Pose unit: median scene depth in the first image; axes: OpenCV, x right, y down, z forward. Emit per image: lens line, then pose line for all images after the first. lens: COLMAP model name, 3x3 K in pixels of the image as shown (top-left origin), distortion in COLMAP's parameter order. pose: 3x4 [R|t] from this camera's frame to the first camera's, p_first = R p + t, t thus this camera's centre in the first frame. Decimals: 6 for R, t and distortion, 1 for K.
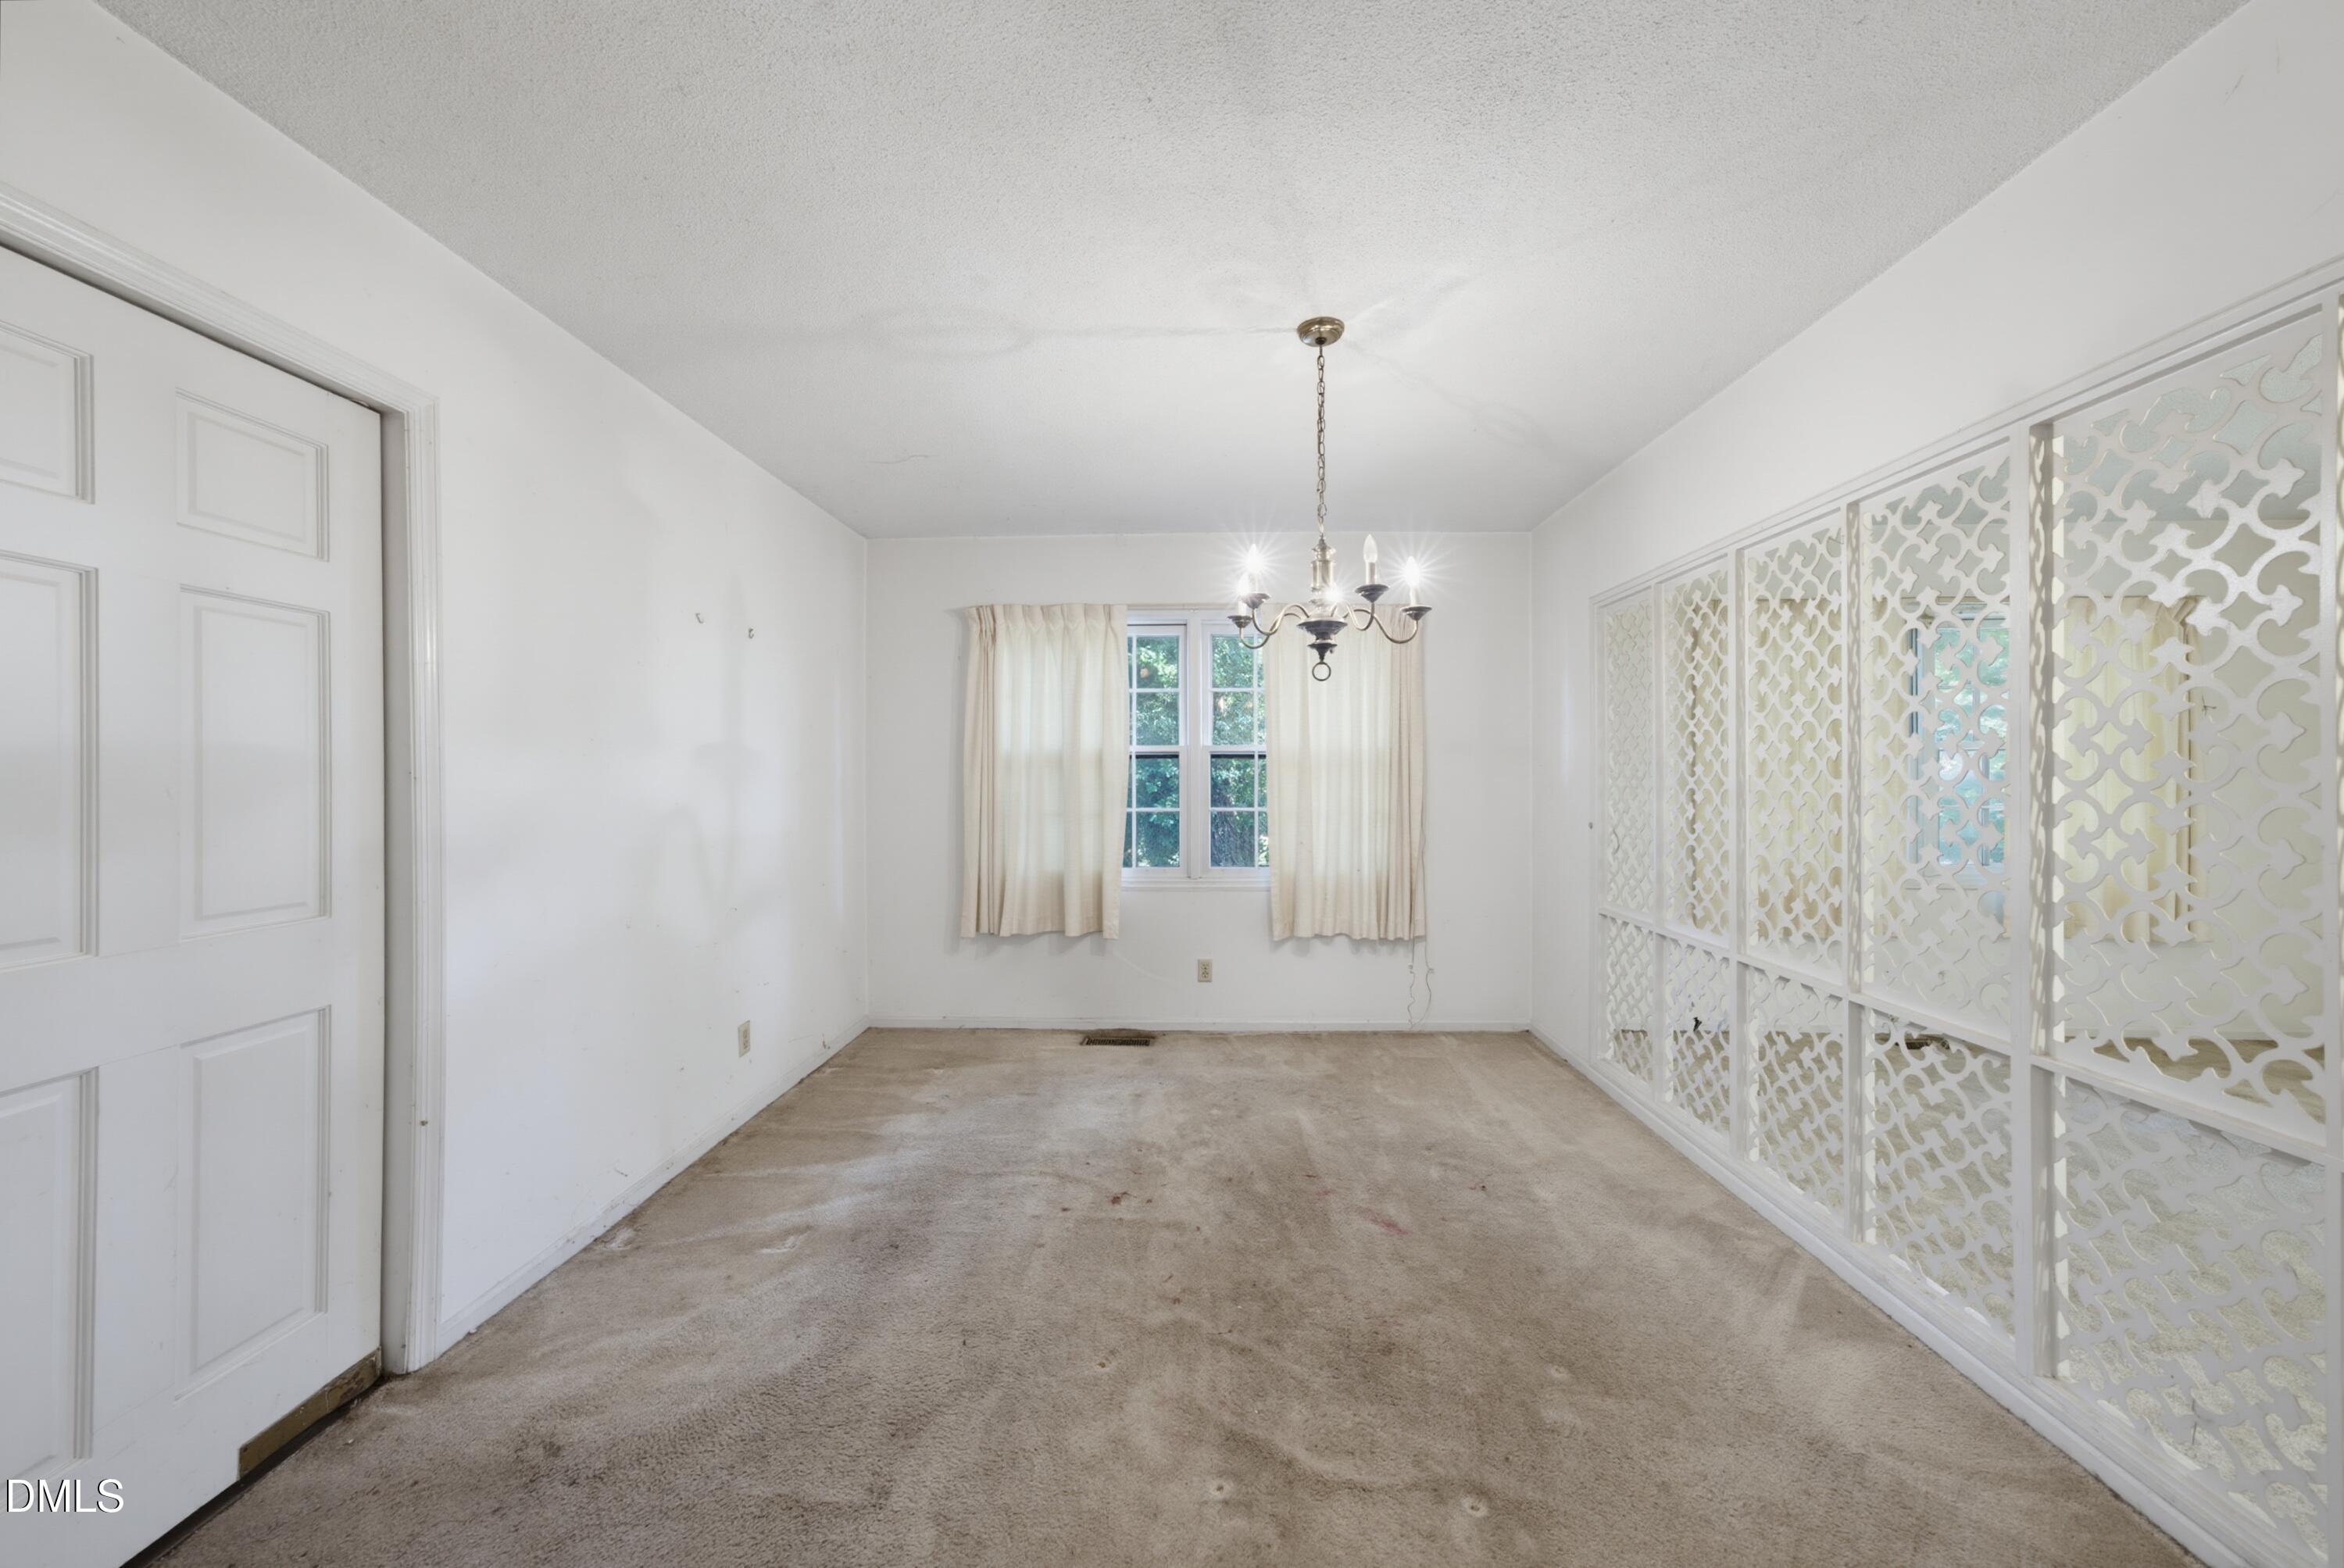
lens RADIAL K [[811.4, 0, 1166.4], [0, 811.4, 787.4], [0, 0, 1]] dist [-0.002083, 0.009926]
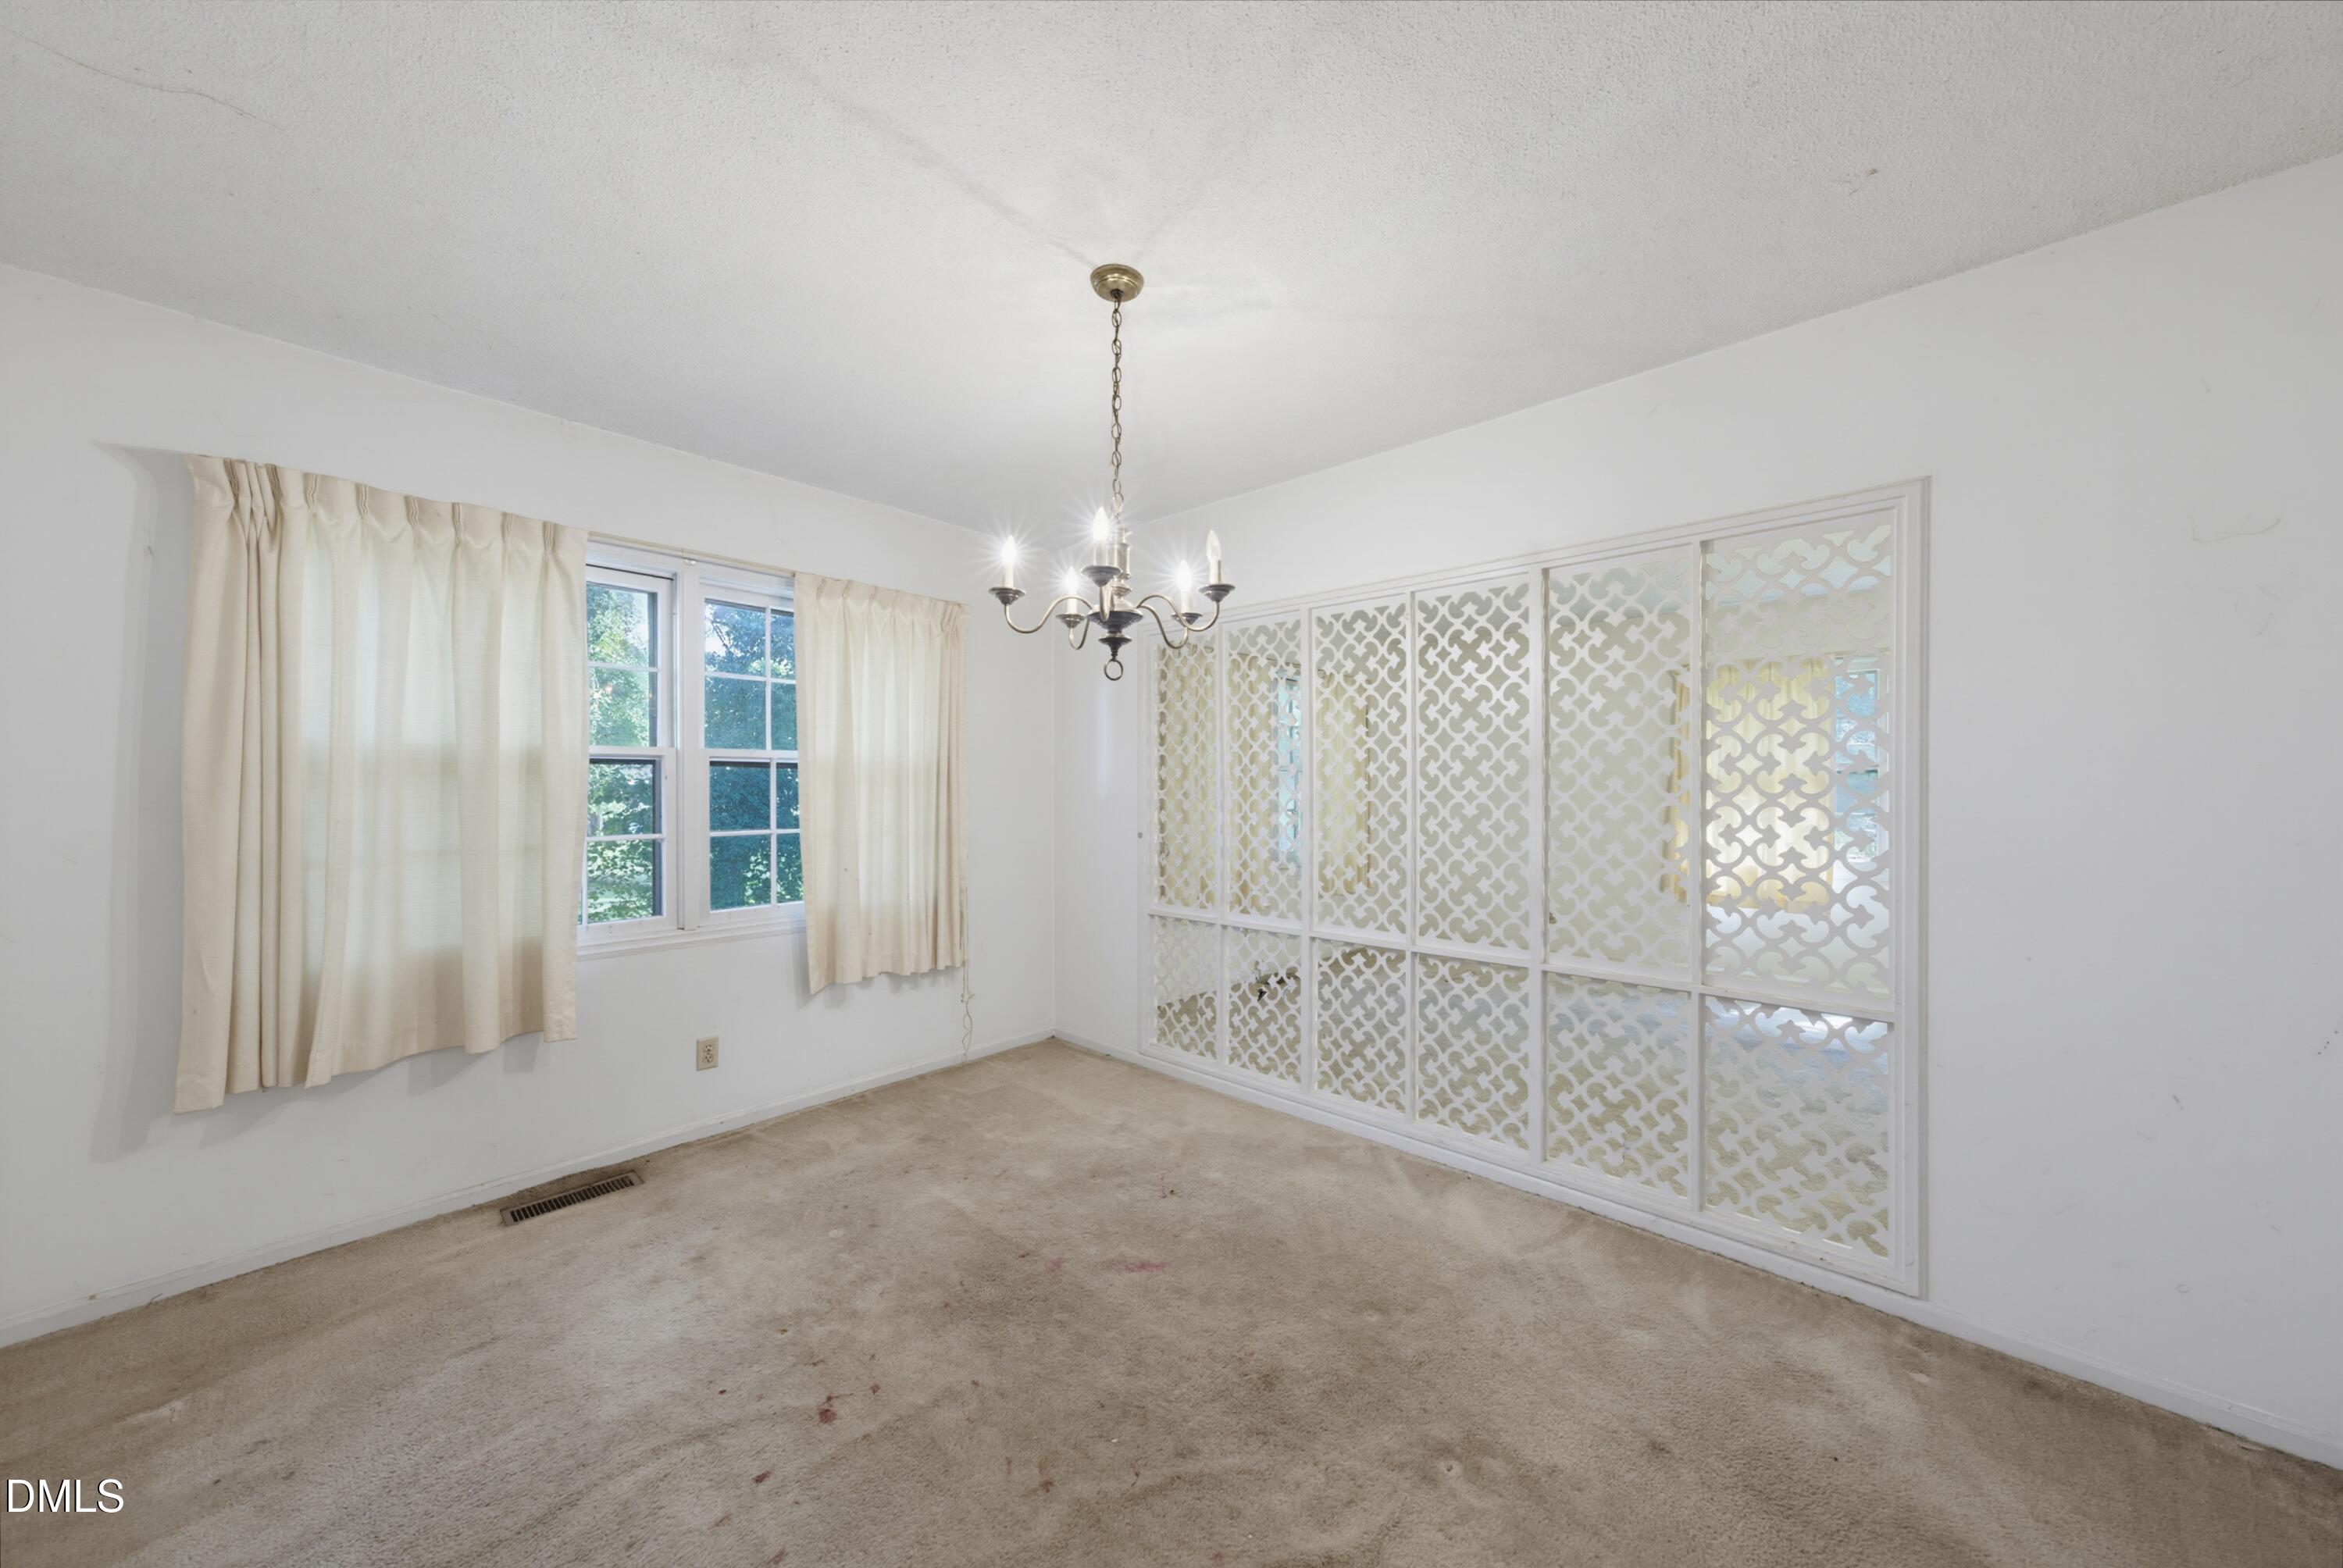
lens RADIAL K [[815.8, 0, 1179.0], [0, 815.8, 791.5], [0, 0, 1]] dist [-0.042171, 0.031485]
pose [[0.649157, -0.003637, 0.760646, -0.247568], [0.011476, 0.999922, -0.005013, -0.003423], [-0.760568, 0.011984, 0.649148, 0.216916]]
